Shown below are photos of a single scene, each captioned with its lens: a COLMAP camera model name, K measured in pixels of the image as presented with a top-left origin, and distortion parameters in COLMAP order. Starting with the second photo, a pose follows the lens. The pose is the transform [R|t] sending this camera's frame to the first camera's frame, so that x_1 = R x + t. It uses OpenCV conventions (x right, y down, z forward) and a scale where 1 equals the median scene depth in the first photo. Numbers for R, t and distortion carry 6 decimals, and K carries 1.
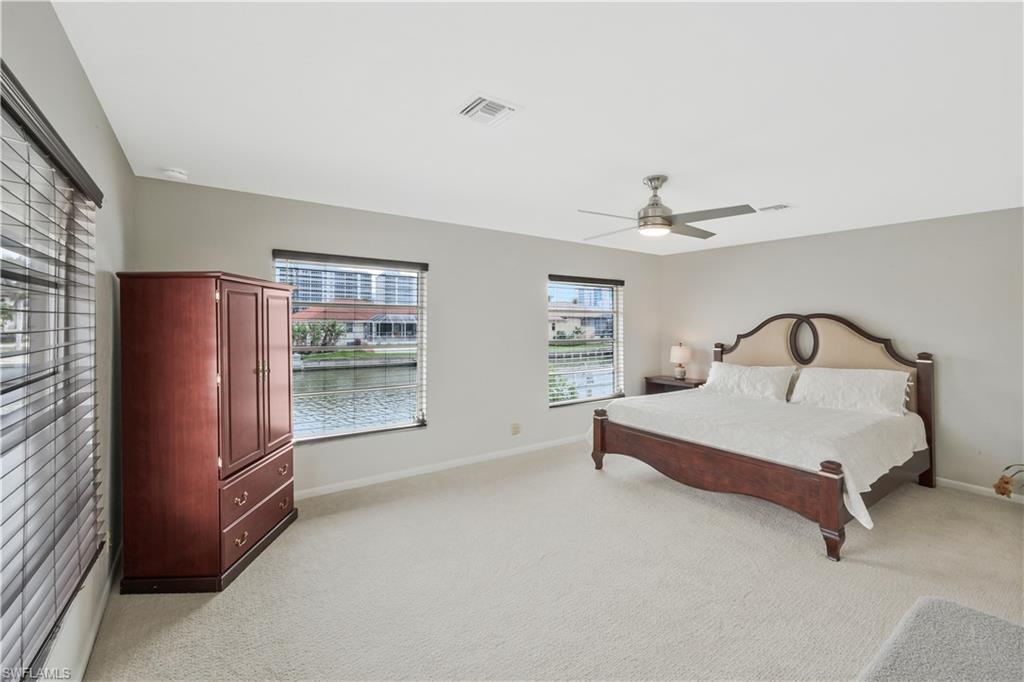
lens RADIAL K [[436.1, 0, 511.4], [0, 436.1, 334.5], [0, 0, 1]] dist [0.000817, -0.000019]
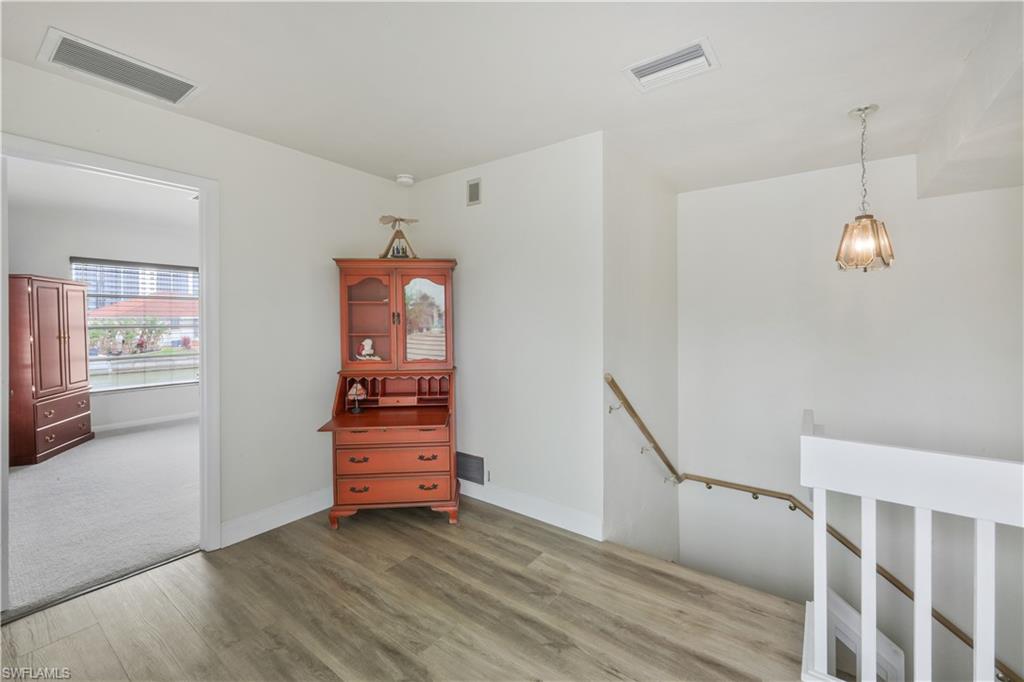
lens RADIAL K [[436.1, 0, 514.6], [0, 436.1, 338.9], [0, 0, 1]] dist [0.000817, -0.000019]
pose [[0.955818, -0.009269, 0.293814, 0.462565], [0.005355, 0.999886, 0.014123, 0.067078], [-0.293911, -0.011925, 0.955758, -0.872034]]
